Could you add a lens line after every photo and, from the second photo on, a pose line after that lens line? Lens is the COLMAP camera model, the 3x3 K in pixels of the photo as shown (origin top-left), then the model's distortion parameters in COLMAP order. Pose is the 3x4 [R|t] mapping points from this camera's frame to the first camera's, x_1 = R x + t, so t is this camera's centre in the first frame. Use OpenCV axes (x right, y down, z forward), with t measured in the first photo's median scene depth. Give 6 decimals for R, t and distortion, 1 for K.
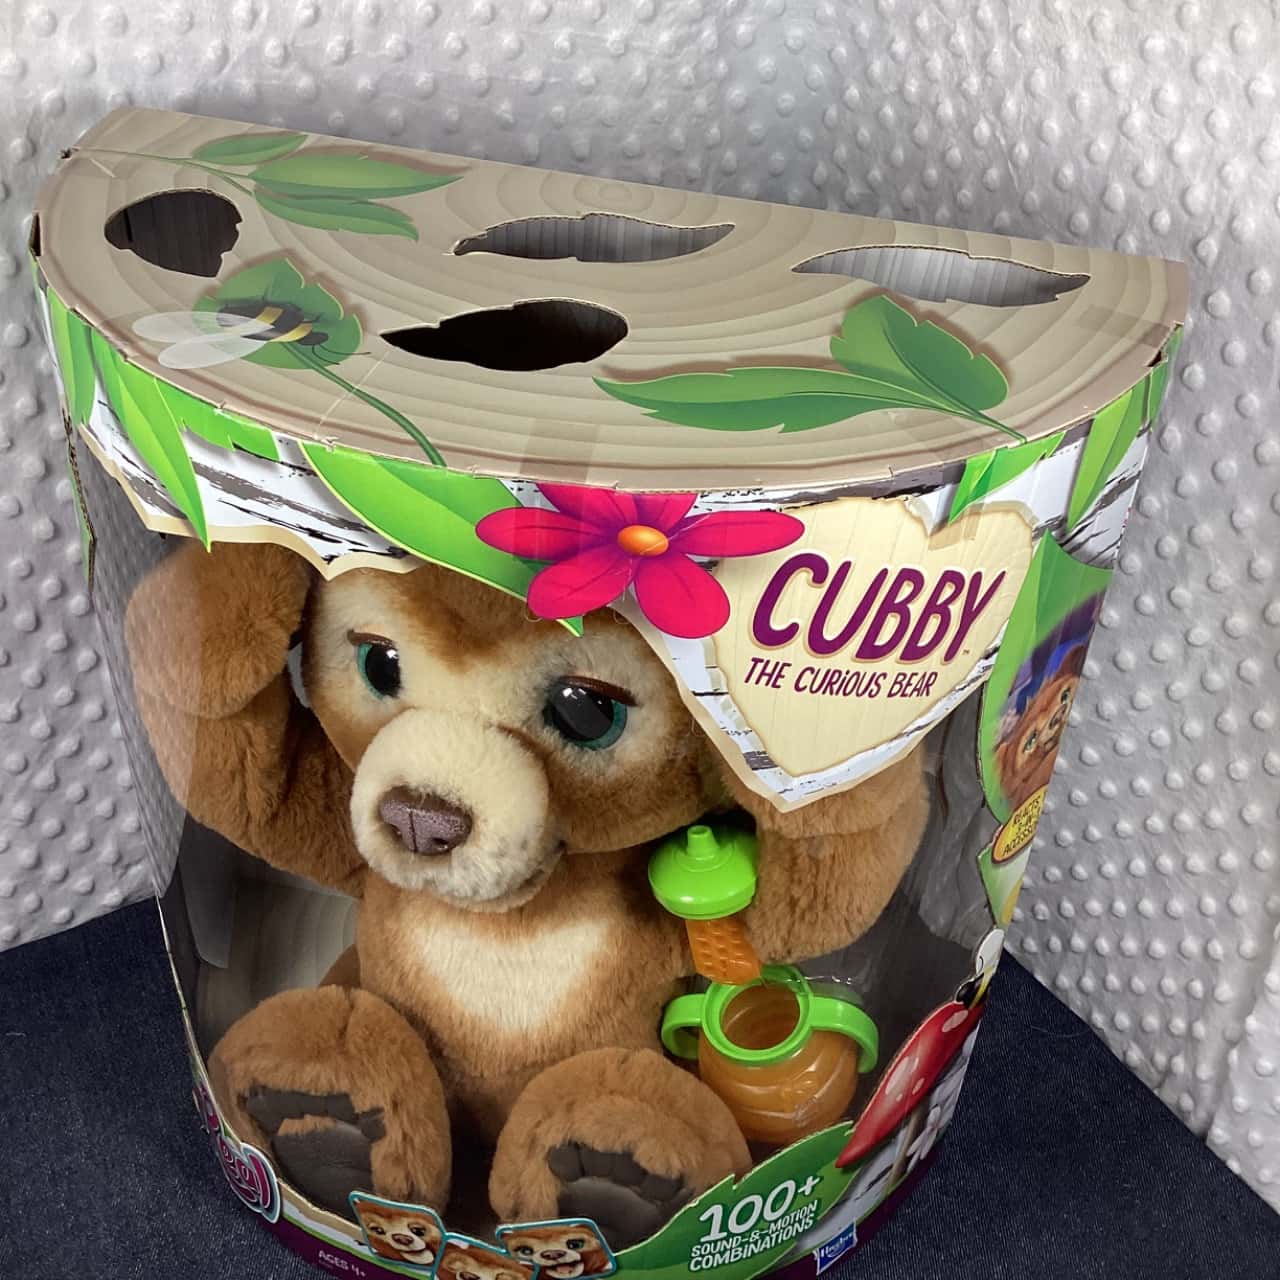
lens RADIAL K [[1597.7, 0, 640.0], [0, 1597.7, 640.0], [0, 0, 1]] dist [0.144110, -0.345219]
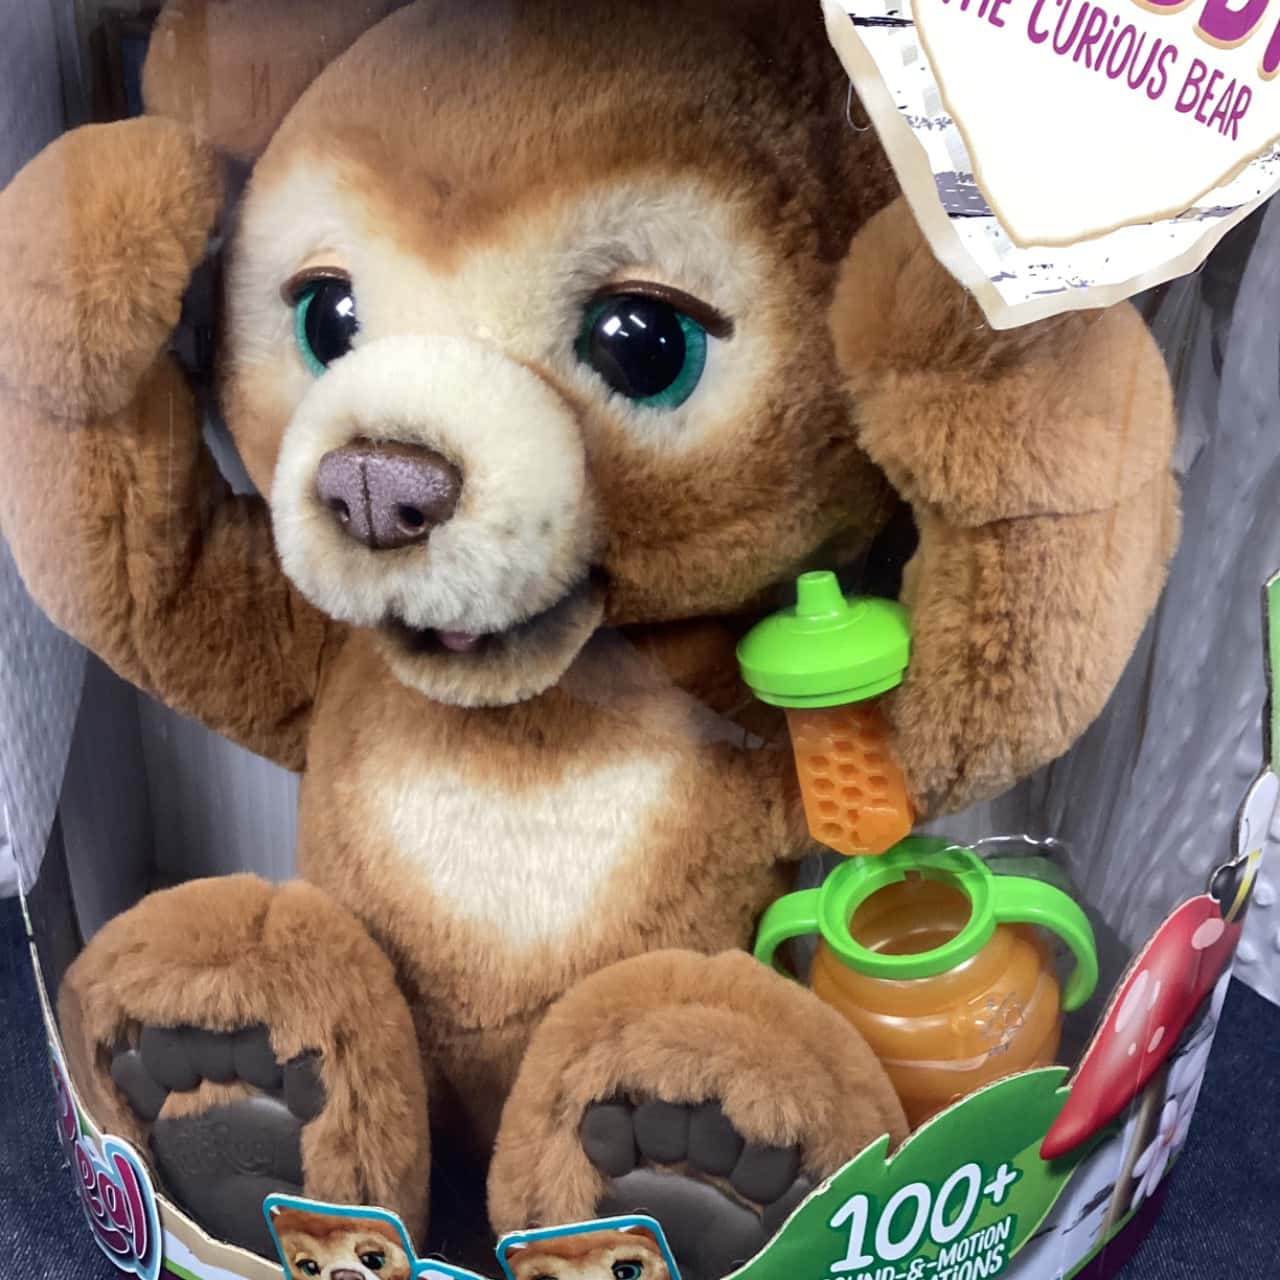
lens RADIAL K [[1597.7, 0, 640.0], [0, 1597.7, 640.0], [0, 0, 1]] dist [0.144110, -0.345219]
pose [[0.999906, -0.010182, -0.009186, -0.026740], [0.008226, 0.981315, -0.192232, 0.253723], [0.010972, 0.192139, 0.981306, 0.350210]]
